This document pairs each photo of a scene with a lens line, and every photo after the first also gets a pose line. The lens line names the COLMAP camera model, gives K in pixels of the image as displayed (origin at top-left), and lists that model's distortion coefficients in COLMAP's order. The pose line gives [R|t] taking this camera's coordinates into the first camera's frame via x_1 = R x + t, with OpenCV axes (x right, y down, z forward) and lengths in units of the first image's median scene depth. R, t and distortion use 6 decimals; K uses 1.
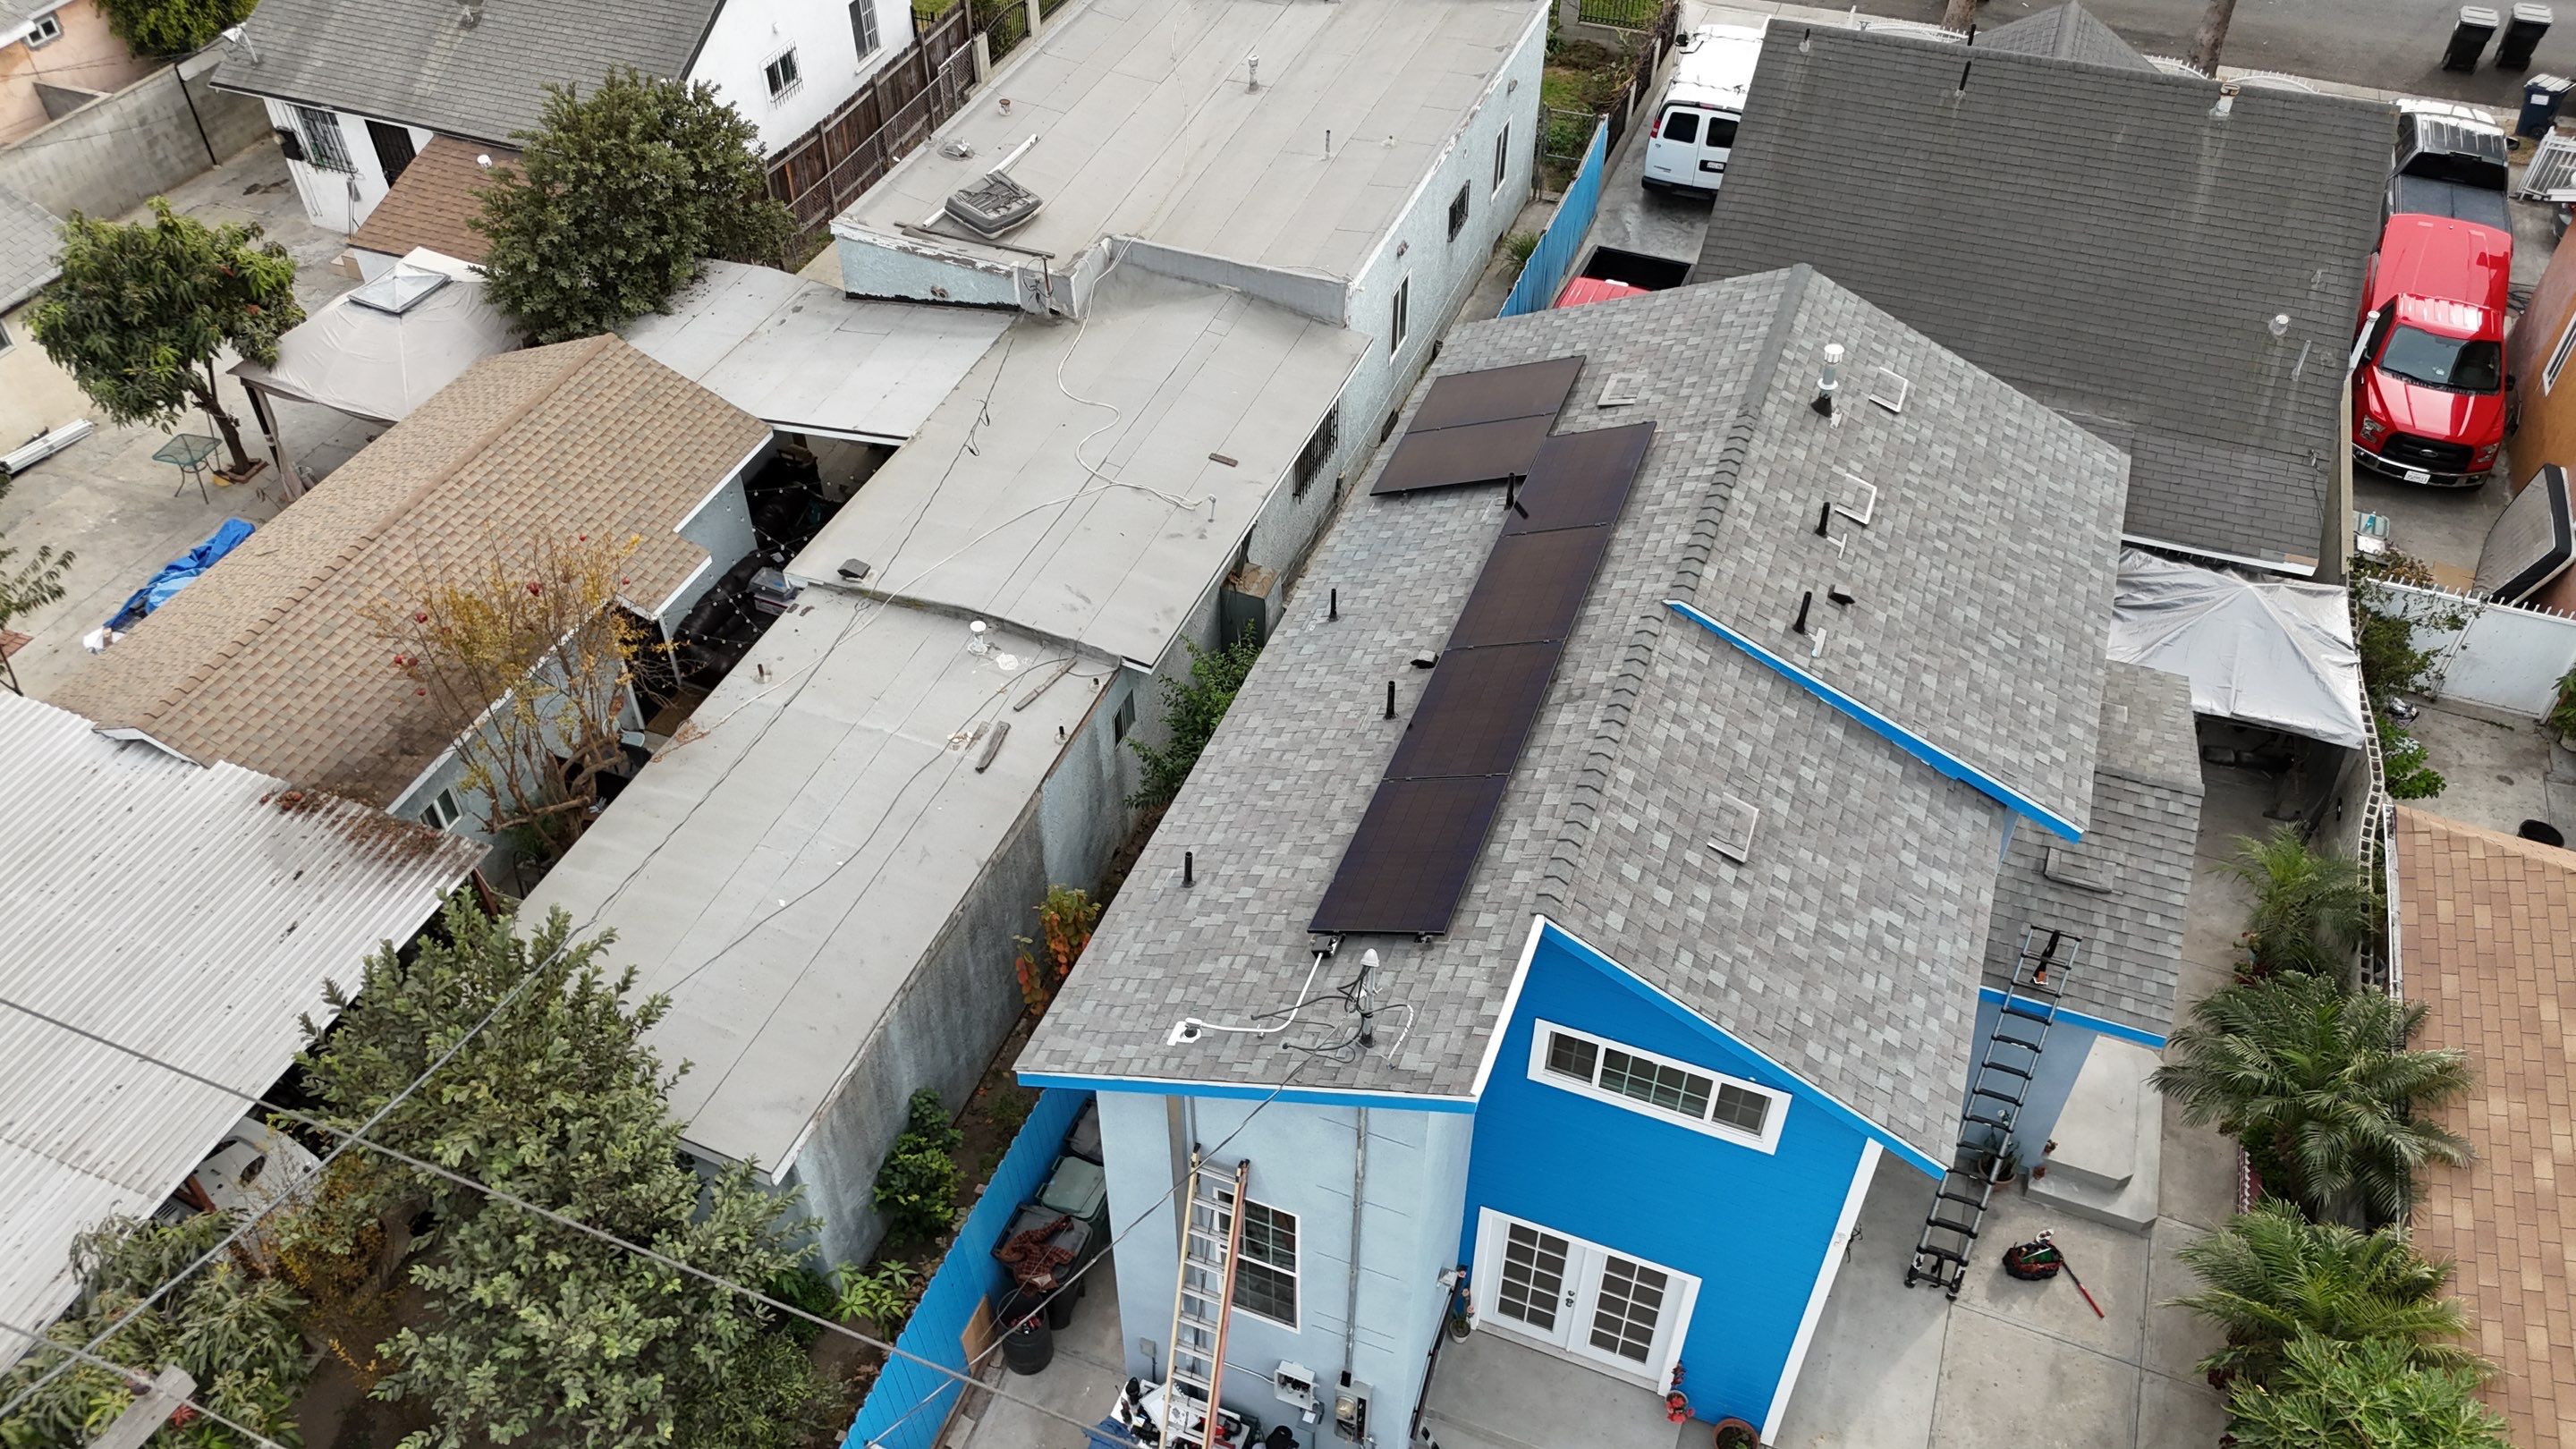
lens RADIAL K [[1895.3, 0, 1284.5], [0, 1895.3, 718.0], [0, 0, 1]] dist [0.081092, -0.067617]
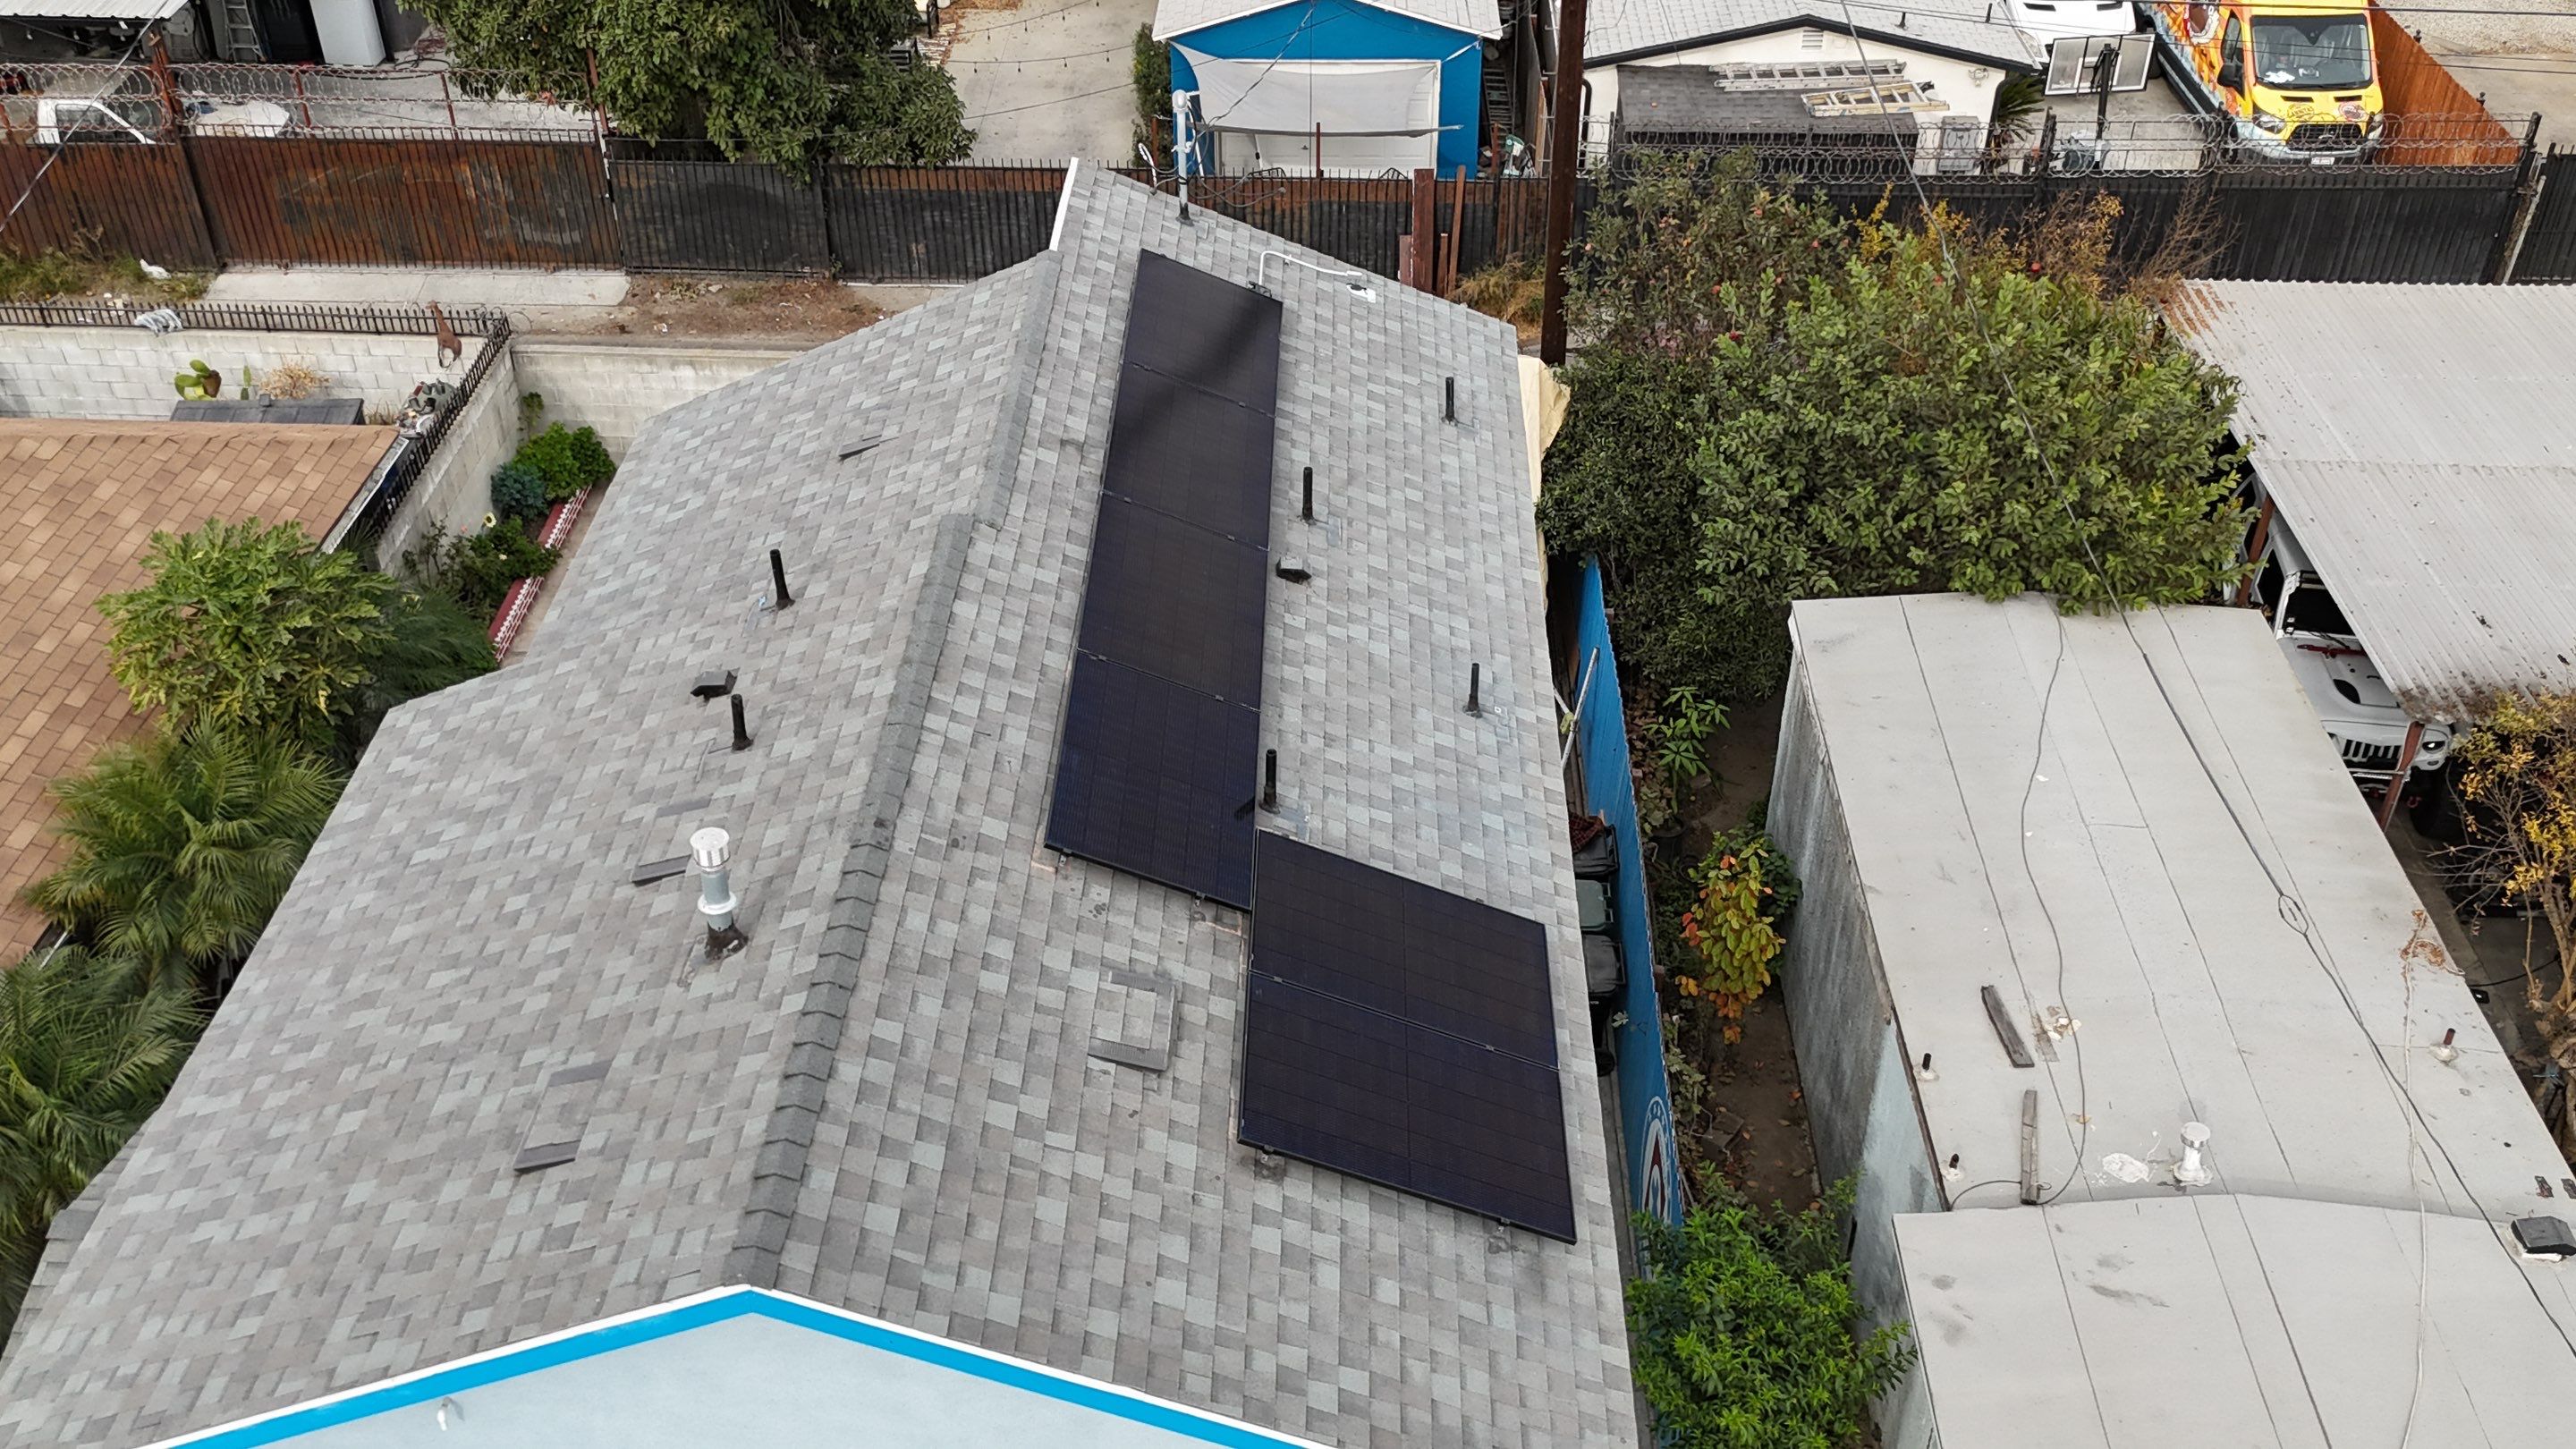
lens RADIAL K [[2402.3, 0, 1280.9], [0, 2402.3, 710.6], [0, 0, 1]] dist [0.090728, -0.087480]
pose [[-0.943472, 0.190015, -0.271577, 0.255640], [-0.230130, 0.214139, 0.949307, -0.671264], [0.238538, 0.958143, -0.158307, 0.902494]]
